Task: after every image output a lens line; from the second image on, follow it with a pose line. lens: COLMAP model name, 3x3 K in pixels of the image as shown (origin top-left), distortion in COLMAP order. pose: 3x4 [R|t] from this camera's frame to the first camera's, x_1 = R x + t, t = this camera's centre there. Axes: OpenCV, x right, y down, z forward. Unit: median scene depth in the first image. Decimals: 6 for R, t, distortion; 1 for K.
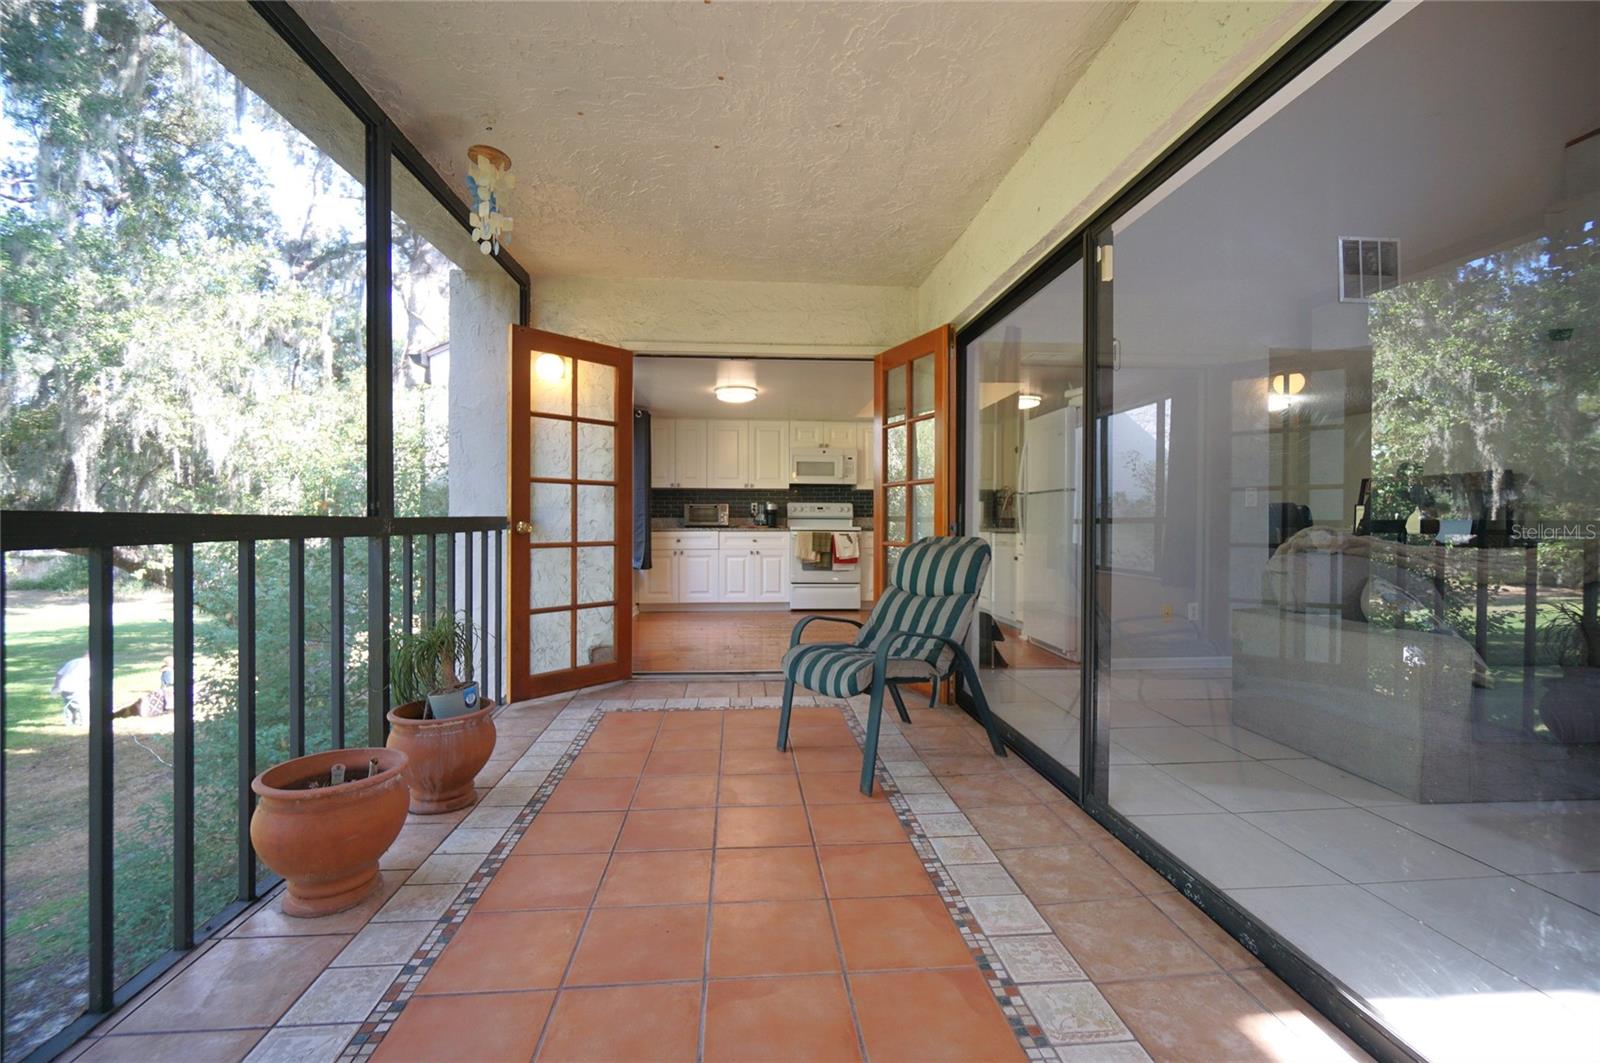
lens RADIAL K [[701.0, 0, 796.1], [0, 701.0, 527.1], [0, 0, 1]] dist [-0.001817, 0.001186]
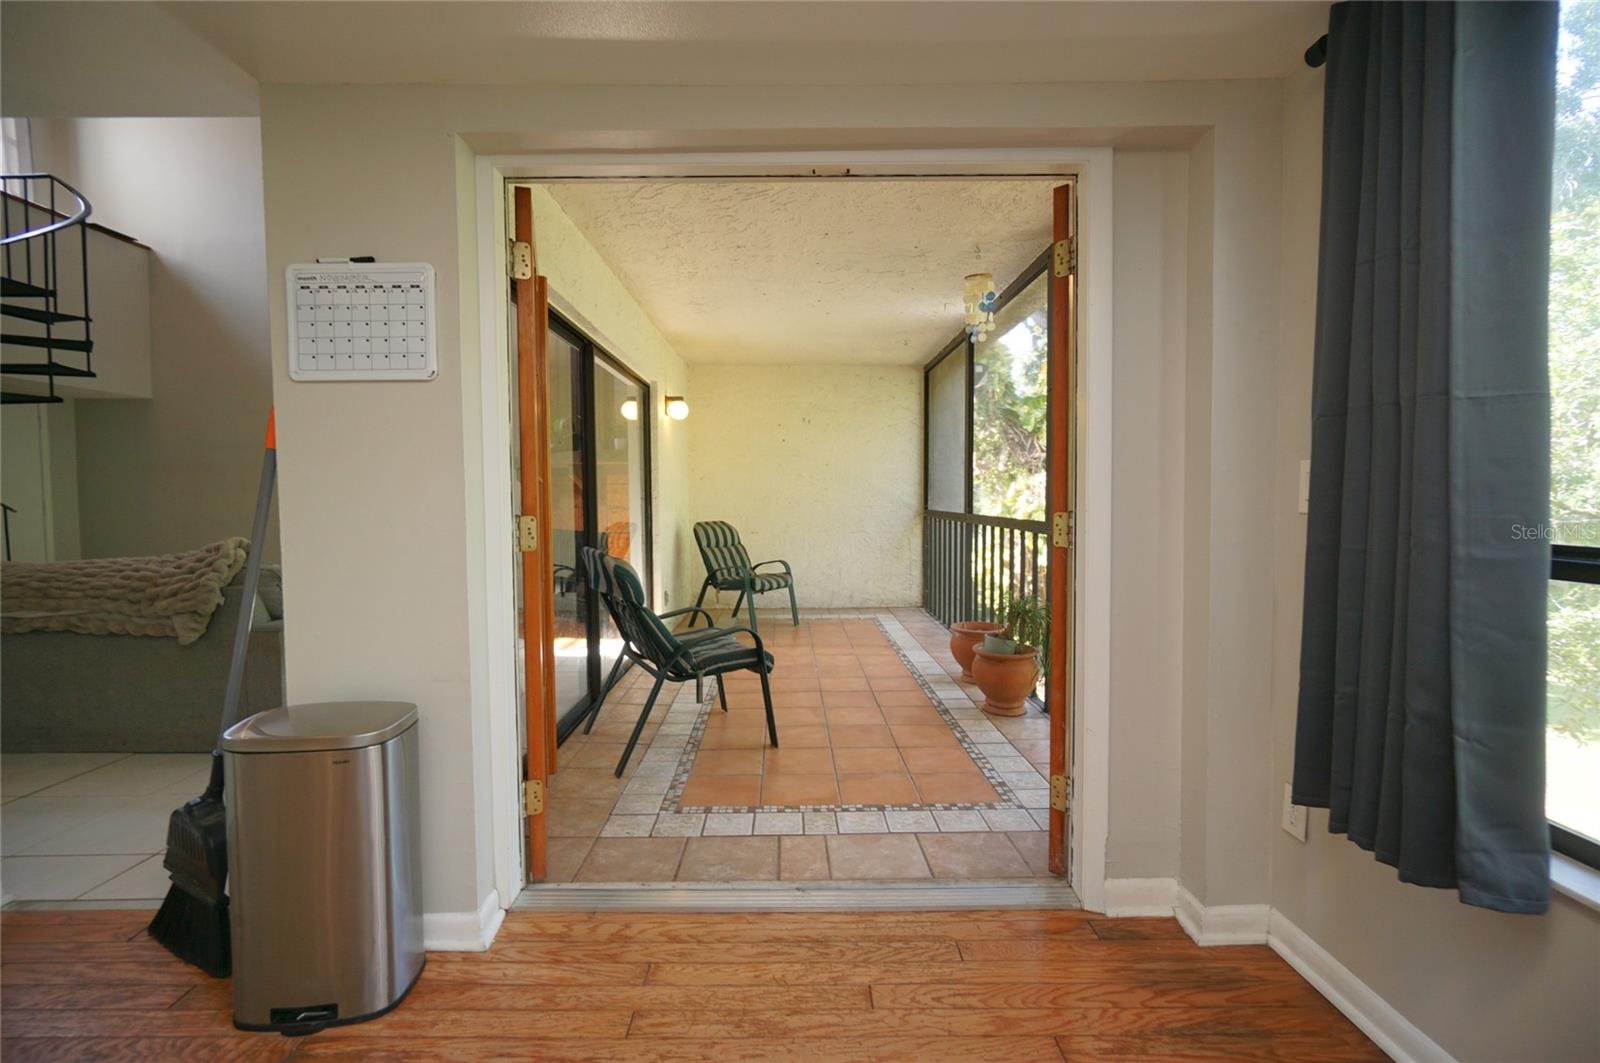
lens RADIAL K [[684.2, 0, 795.3], [0, 684.2, 520.8], [0, 0, 1]] dist [-0.003861, 0.000564]
pose [[-0.997762, 0.001028, 0.066861, -0.125302], [0.003884, 0.999085, 0.042602, -0.068345], [-0.066756, 0.042767, -0.996852, 2.062360]]
